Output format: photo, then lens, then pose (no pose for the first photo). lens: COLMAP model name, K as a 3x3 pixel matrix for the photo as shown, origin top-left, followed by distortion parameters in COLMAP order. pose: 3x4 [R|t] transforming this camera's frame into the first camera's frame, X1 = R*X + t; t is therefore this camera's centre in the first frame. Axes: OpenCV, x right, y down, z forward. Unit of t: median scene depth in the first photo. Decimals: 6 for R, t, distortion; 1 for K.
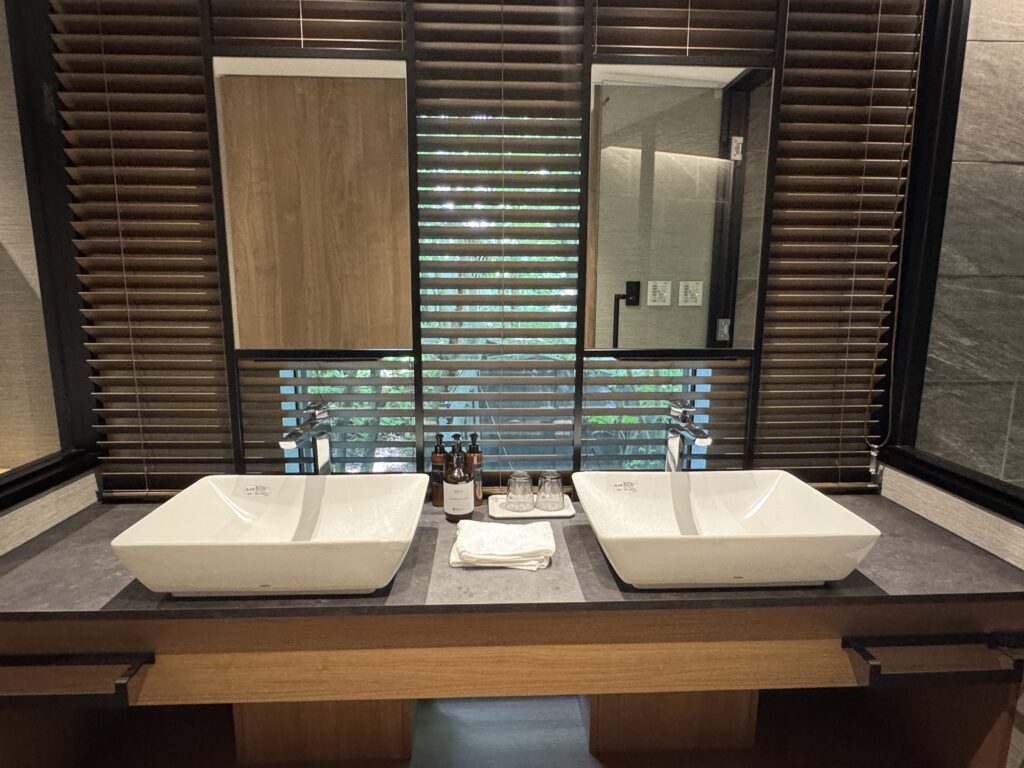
lens RADIAL K [[595.3, 0, 512.0], [0, 595.3, 384.0], [0, 0, 1]] dist [-0.003274, -0.000738]
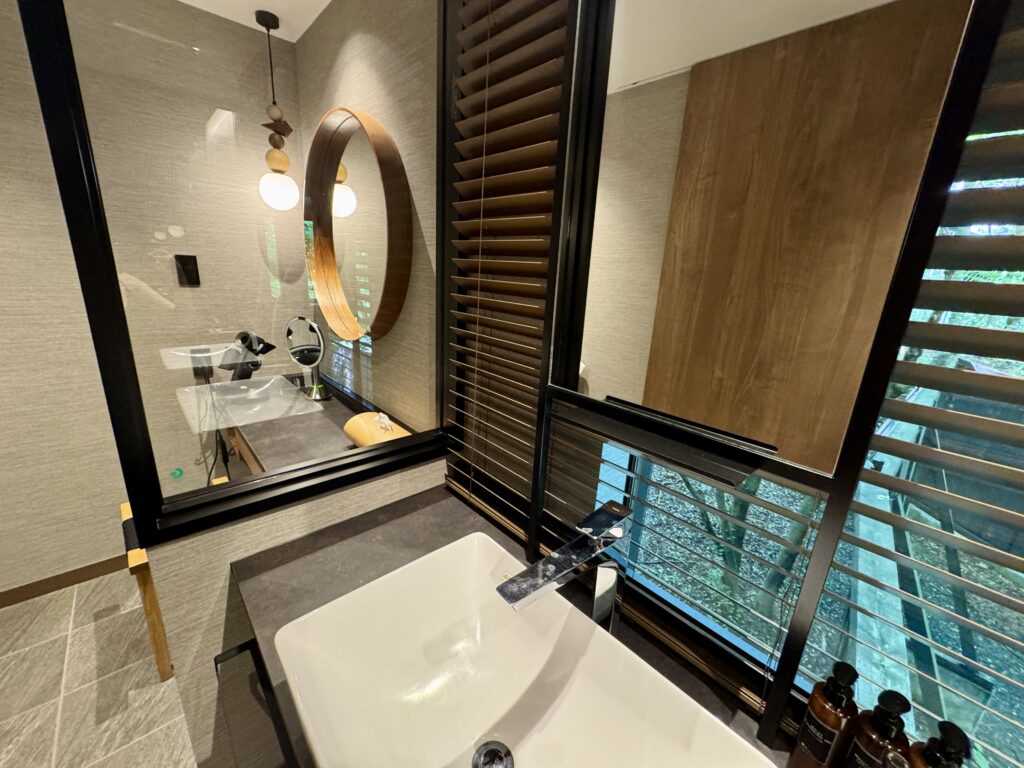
lens RADIAL K [[410.7, 0, 512.0], [0, 410.7, 384.0], [0, 0, 1]] dist [0.000192, 0.000010]
pose [[0.631084, 0.241848, -0.737050, -0.062102], [-0.176995, 0.969986, 0.166733, -0.078082], [0.755252, 0.025232, 0.654948, 0.351962]]
